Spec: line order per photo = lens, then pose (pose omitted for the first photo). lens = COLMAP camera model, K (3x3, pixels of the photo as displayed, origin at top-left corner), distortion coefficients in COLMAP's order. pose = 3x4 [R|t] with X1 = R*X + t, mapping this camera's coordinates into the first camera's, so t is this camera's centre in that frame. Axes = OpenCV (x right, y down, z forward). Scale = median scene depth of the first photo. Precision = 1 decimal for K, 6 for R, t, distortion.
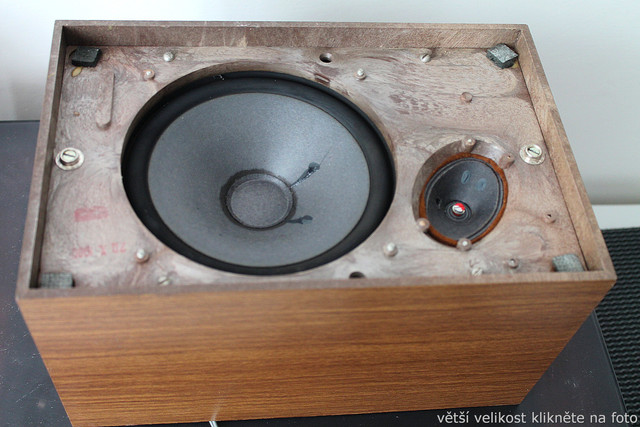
lens RADIAL K [[824.9, 0, 319.4], [0, 824.9, 213.7], [0, 0, 1]] dist [-0.017340, 0.000000]
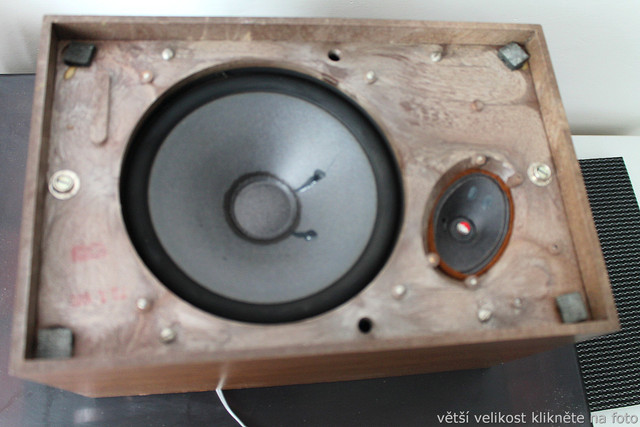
lens RADIAL K [[623.3, 0, 321.3], [0, 623.3, 213.1], [0, 0, 1]] dist [-0.077097, 0.000000]
pose [[0.998664, 0.022709, 0.046414, -0.038713], [-0.033570, 0.967998, 0.248704, -0.202655], [-0.039280, -0.249930, 0.967467, 0.278174]]
